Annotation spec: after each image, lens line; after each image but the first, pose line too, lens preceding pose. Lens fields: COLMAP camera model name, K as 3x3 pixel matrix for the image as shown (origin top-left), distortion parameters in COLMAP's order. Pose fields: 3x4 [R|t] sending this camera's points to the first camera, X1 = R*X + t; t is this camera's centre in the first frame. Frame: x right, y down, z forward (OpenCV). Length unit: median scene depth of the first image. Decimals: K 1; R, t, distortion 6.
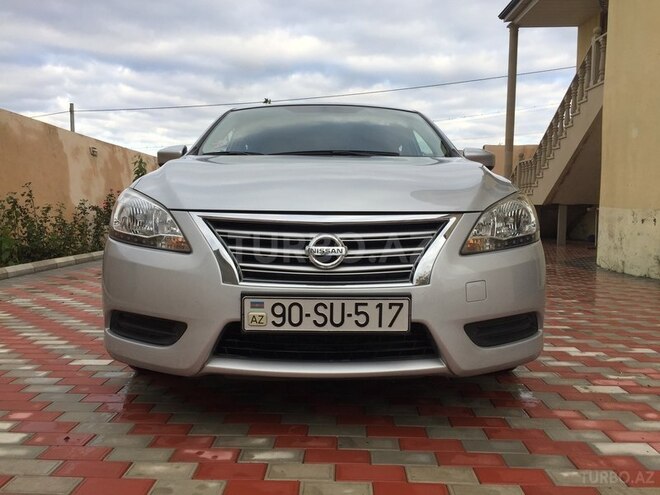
lens RADIAL K [[569.4, 0, 326.9], [0, 569.4, 248.1], [0, 0, 1]] dist [0.076386, -0.097745]
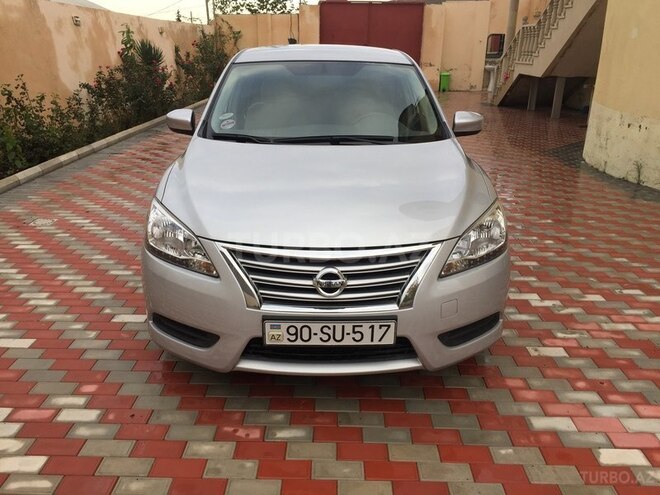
lens RADIAL K [[569.4, 0, 328.0], [0, 569.4, 251.2], [0, 0, 1]] dist [0.076386, -0.097745]
pose [[0.999896, -0.000734, 0.014379, -0.022105], [-0.003261, 0.961212, 0.275790, -0.382446], [-0.014024, -0.275809, 0.961110, -0.159462]]
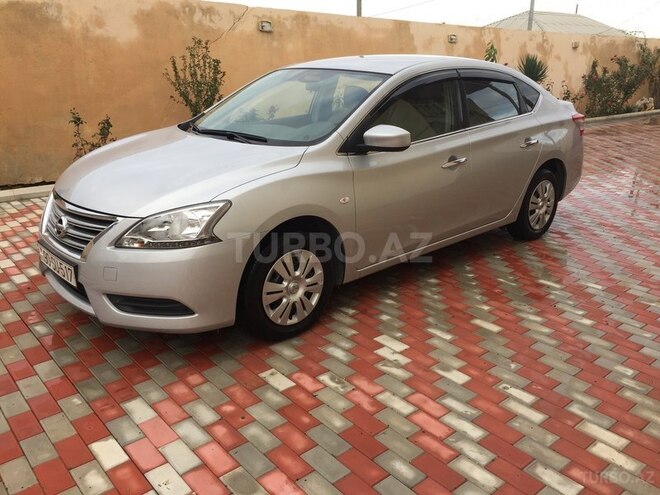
lens RADIAL K [[569.4, 0, 332.5], [0, 569.4, 245.1], [0, 0, 1]] dist [0.076386, -0.097745]
pose [[0.671546, 0.234367, -0.702921, 1.620068], [-0.057020, 0.962192, 0.266338, -0.409669], [0.738766, -0.138778, 0.659519, 0.456549]]
